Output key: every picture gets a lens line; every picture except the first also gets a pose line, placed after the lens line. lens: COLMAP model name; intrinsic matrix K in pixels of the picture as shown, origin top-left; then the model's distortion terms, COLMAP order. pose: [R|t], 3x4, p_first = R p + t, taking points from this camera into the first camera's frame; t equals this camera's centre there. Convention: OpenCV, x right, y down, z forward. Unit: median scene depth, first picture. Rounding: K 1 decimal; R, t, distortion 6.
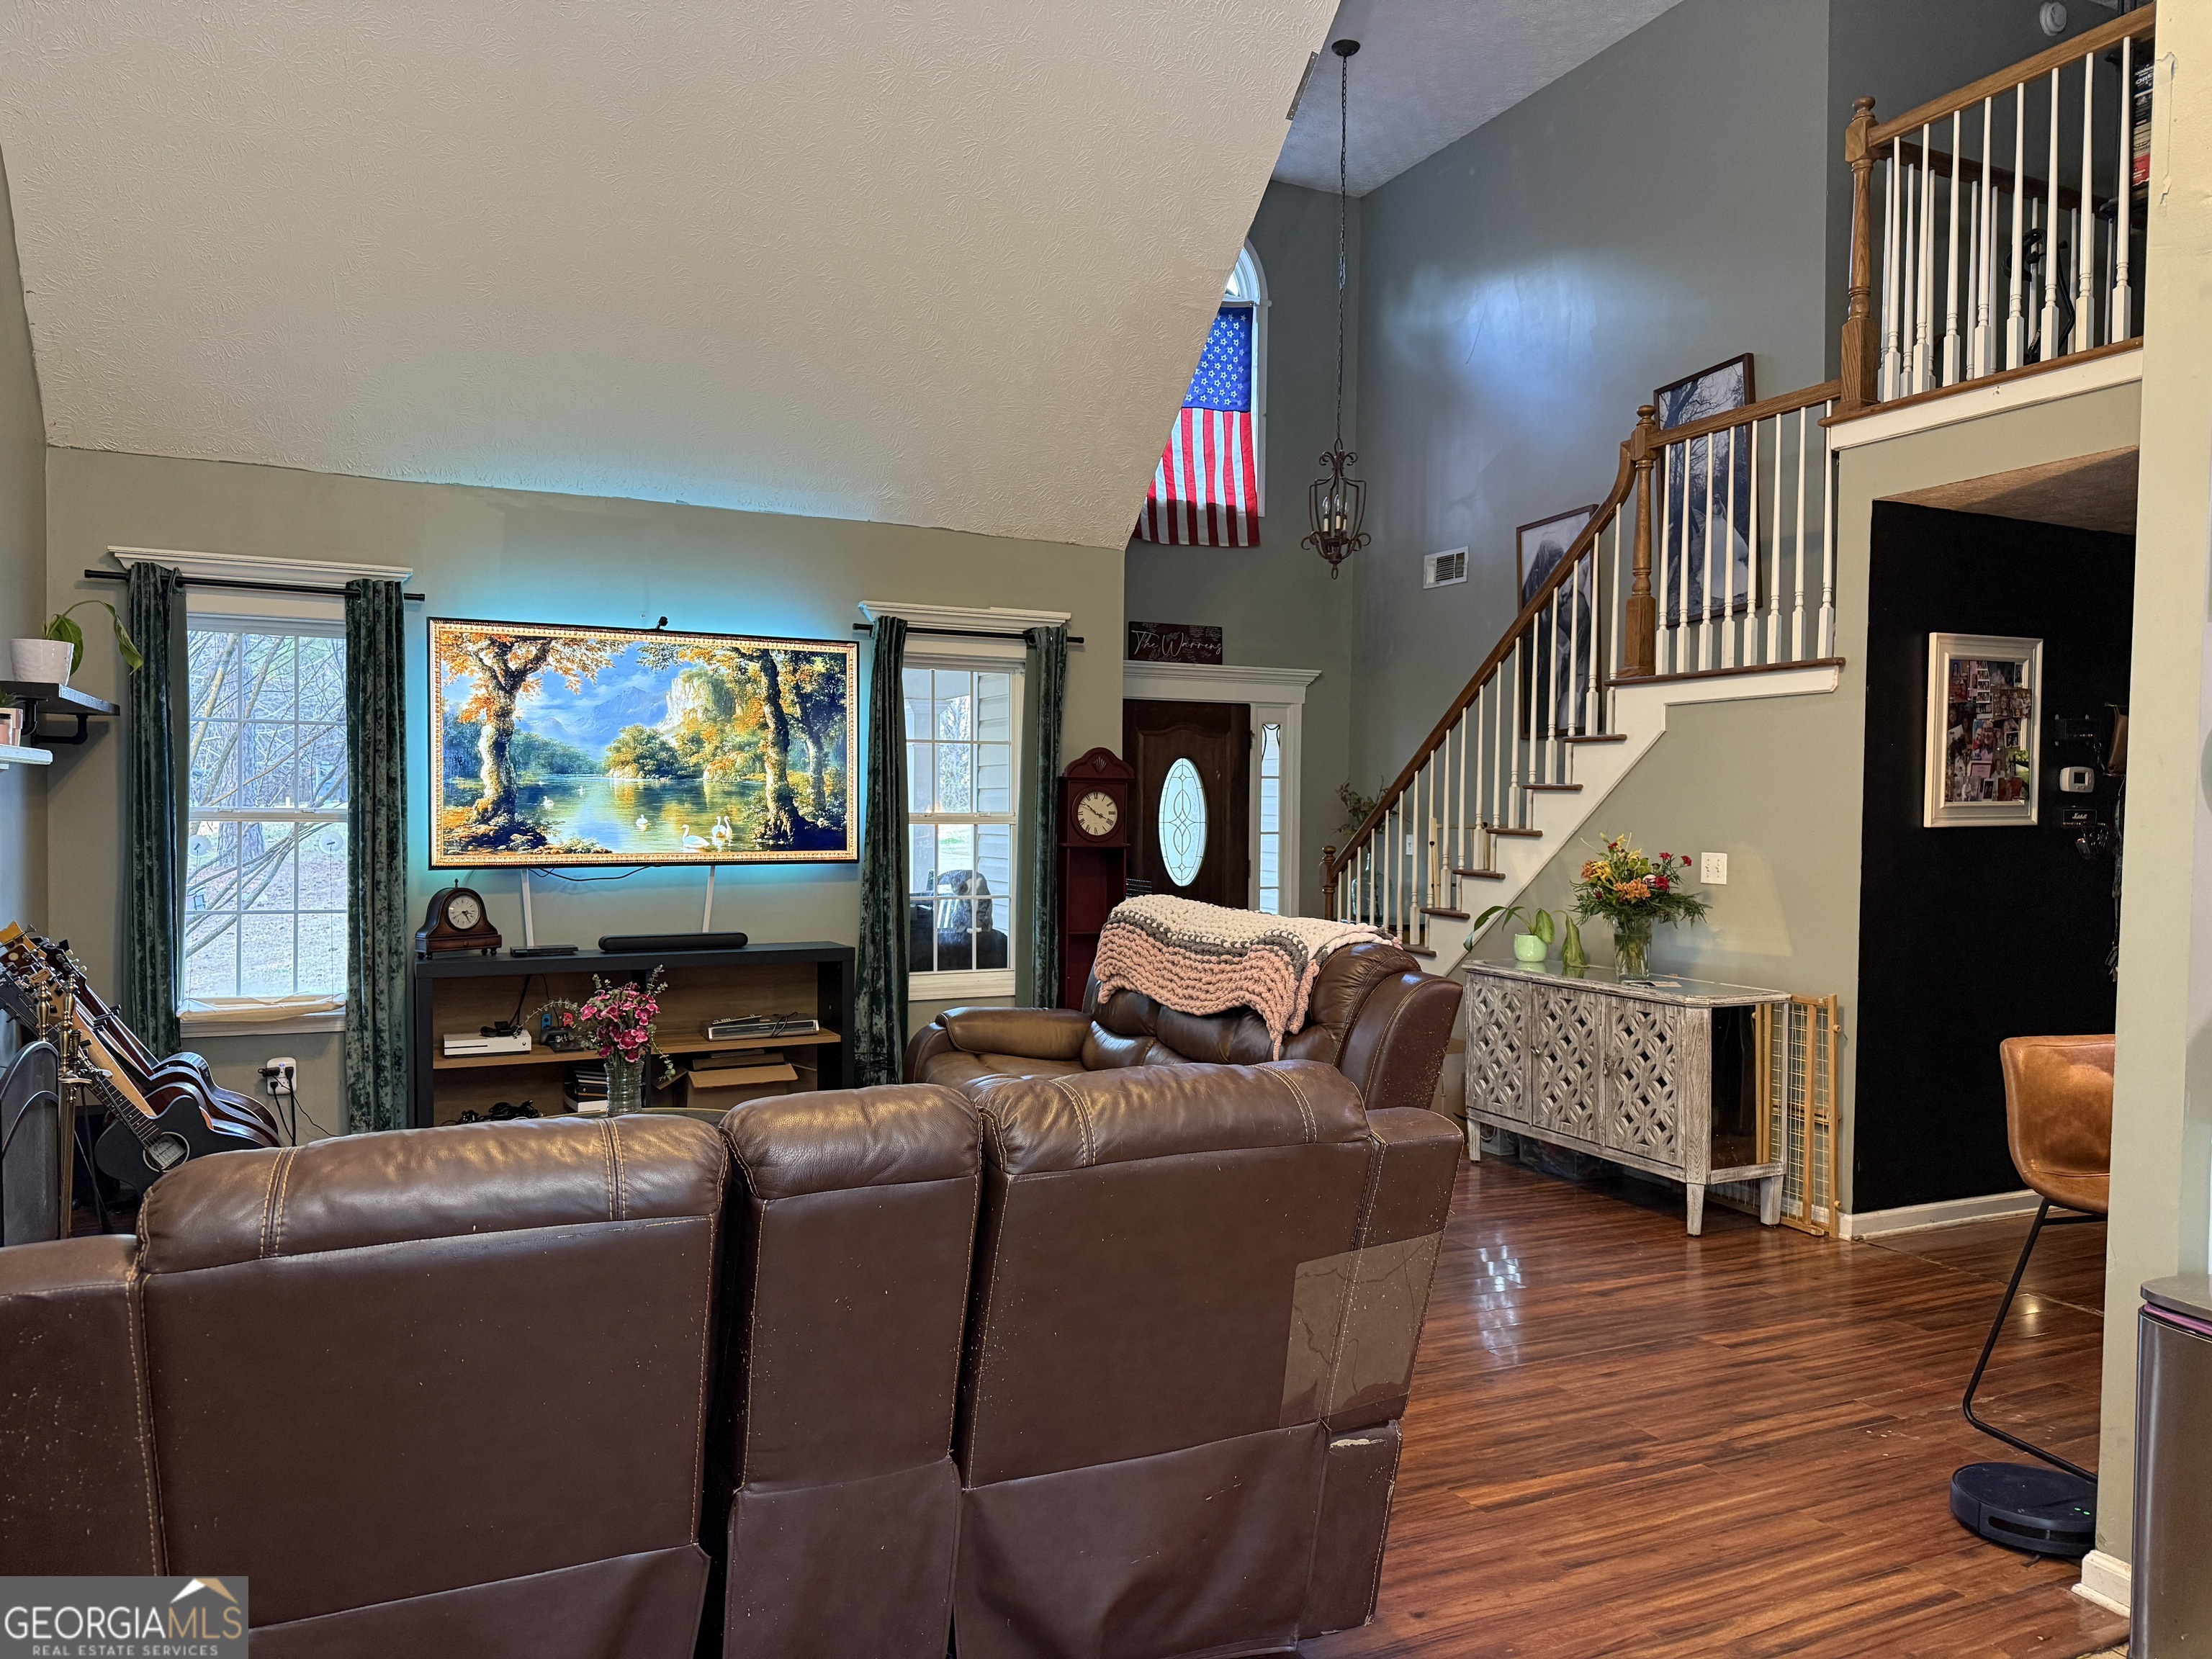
lens RADIAL K [[1535.1, 0, 1106.0], [0, 1535.1, 829.5], [0, 0, 1]] dist [0.155200, -0.274937]
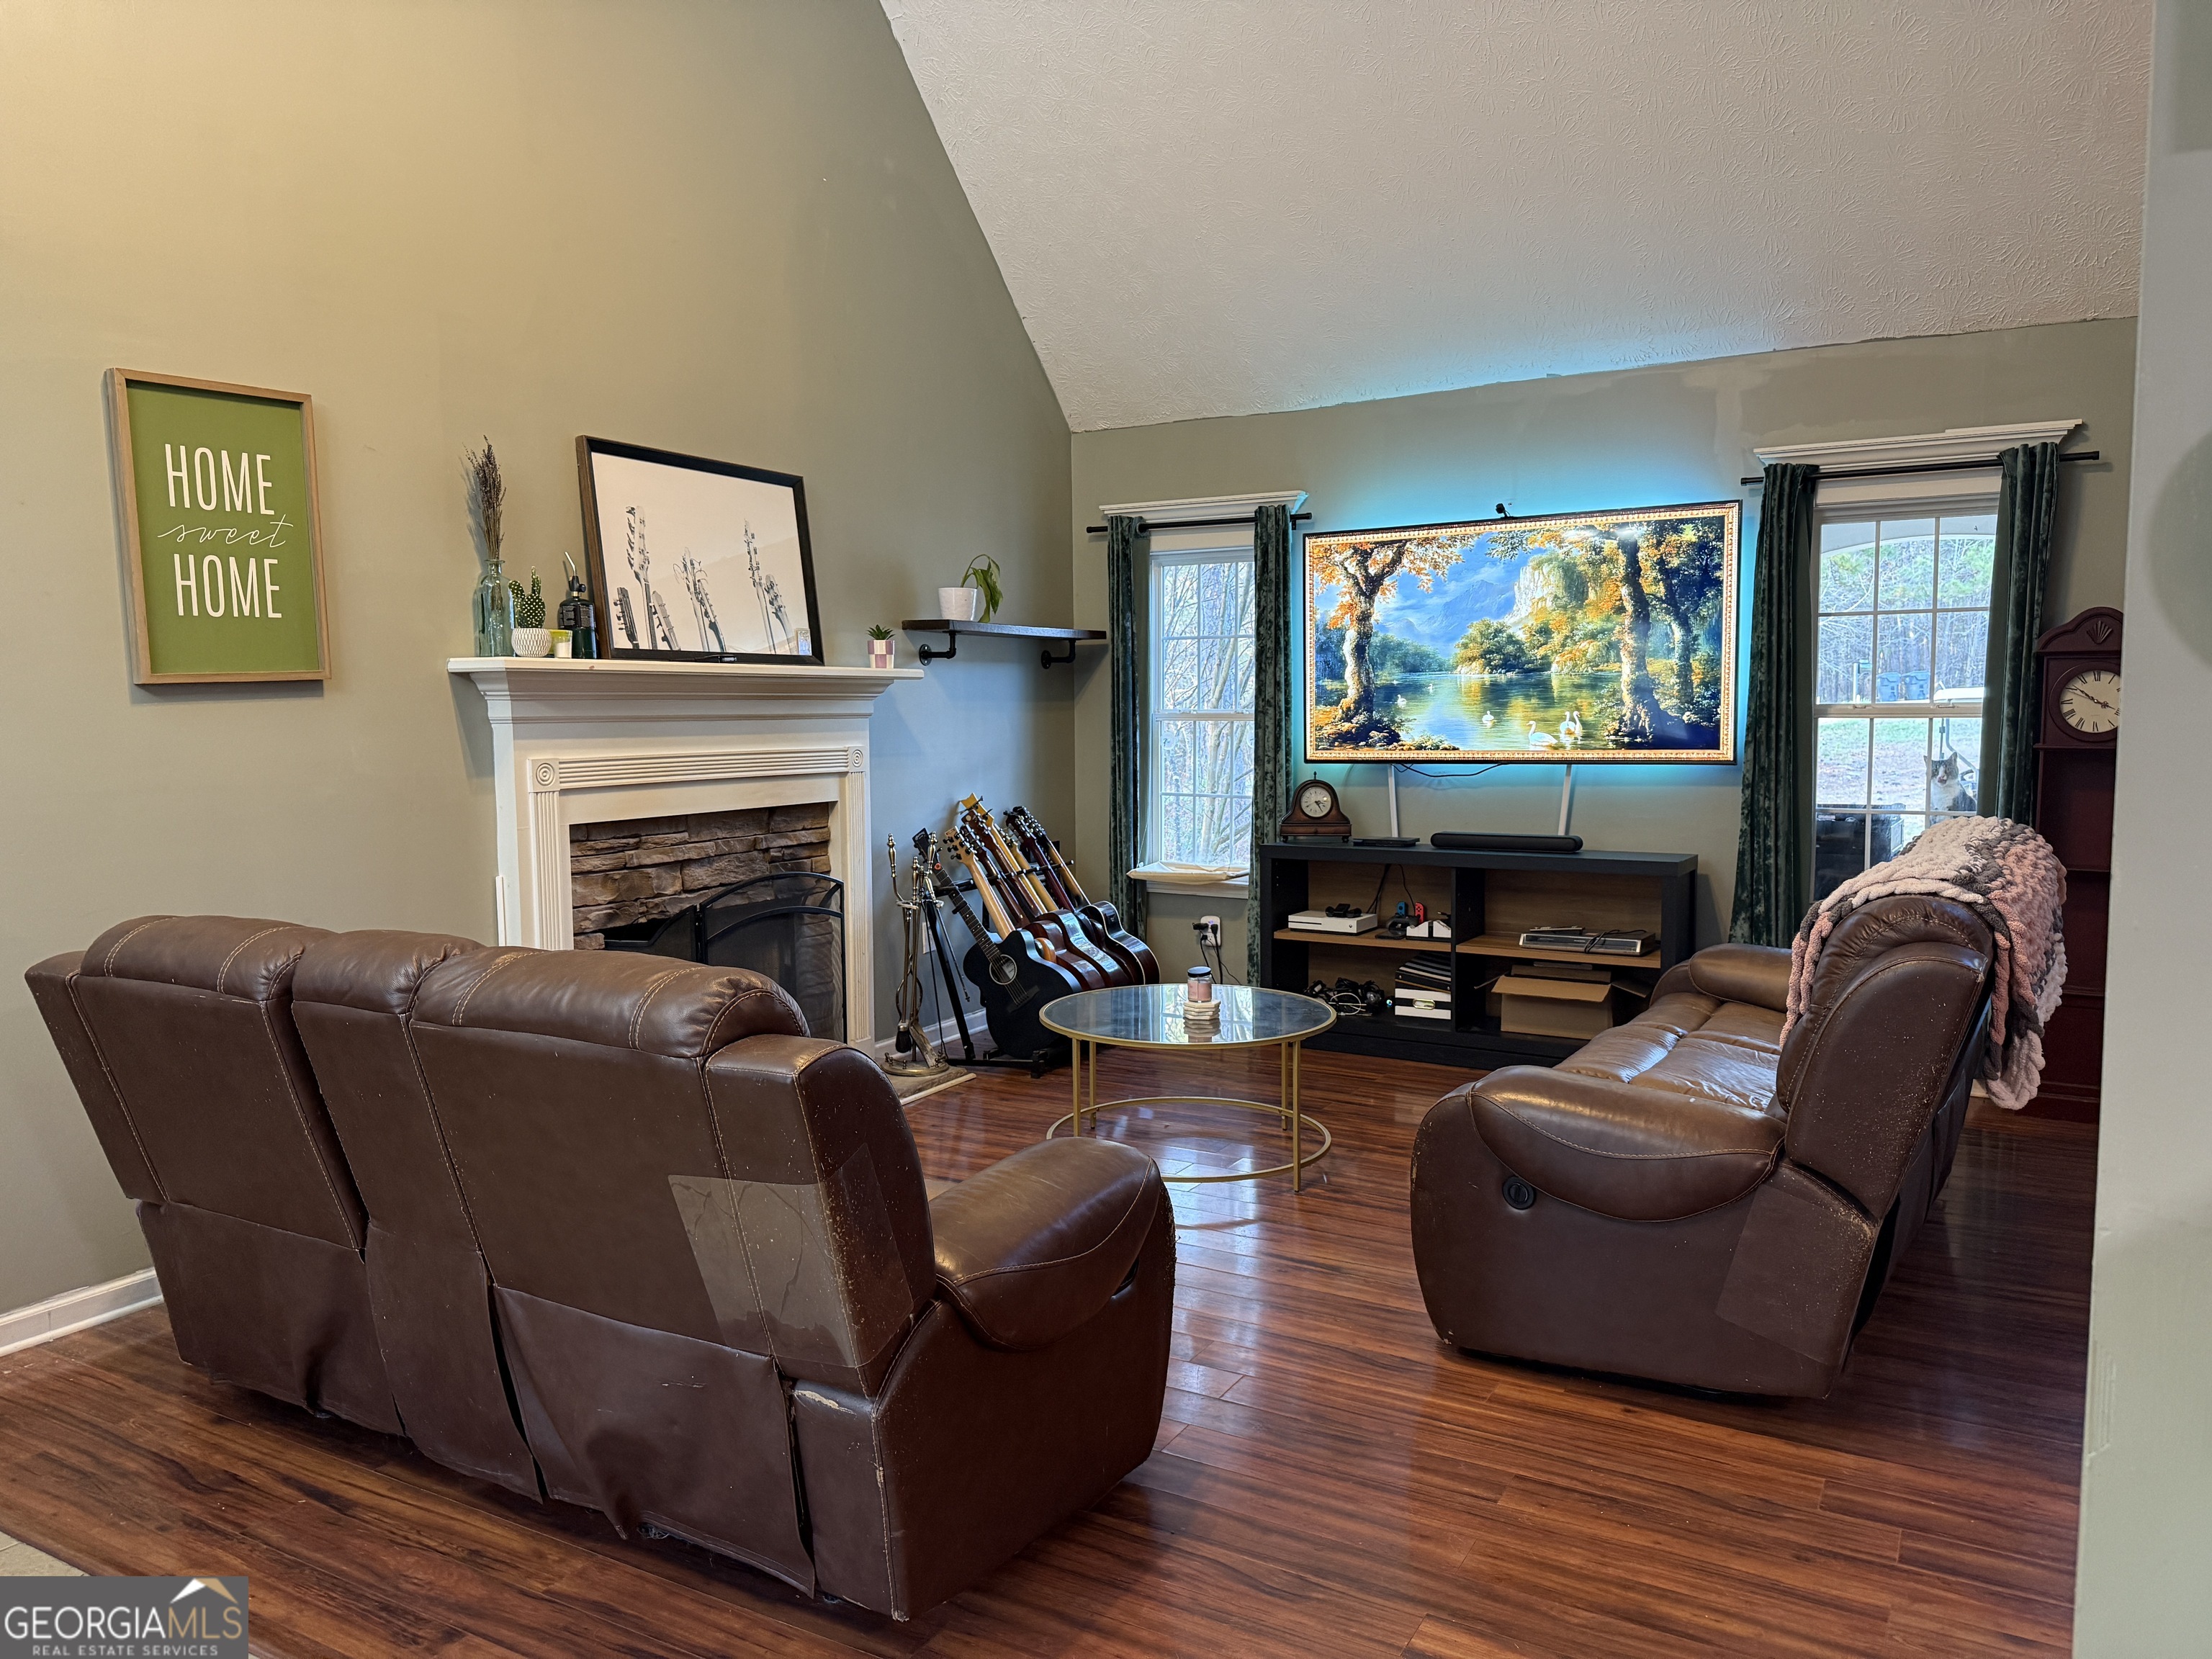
lens RADIAL K [[1535.1, 0, 1106.0], [0, 1535.1, 829.5], [0, 0, 1]] dist [0.155200, -0.274937]
pose [[0.562667, 0.052660, -0.825005, 0.379243], [0.000239, 0.997959, 0.063863, 0.002546], [0.826684, -0.036130, 0.561506, 0.249286]]
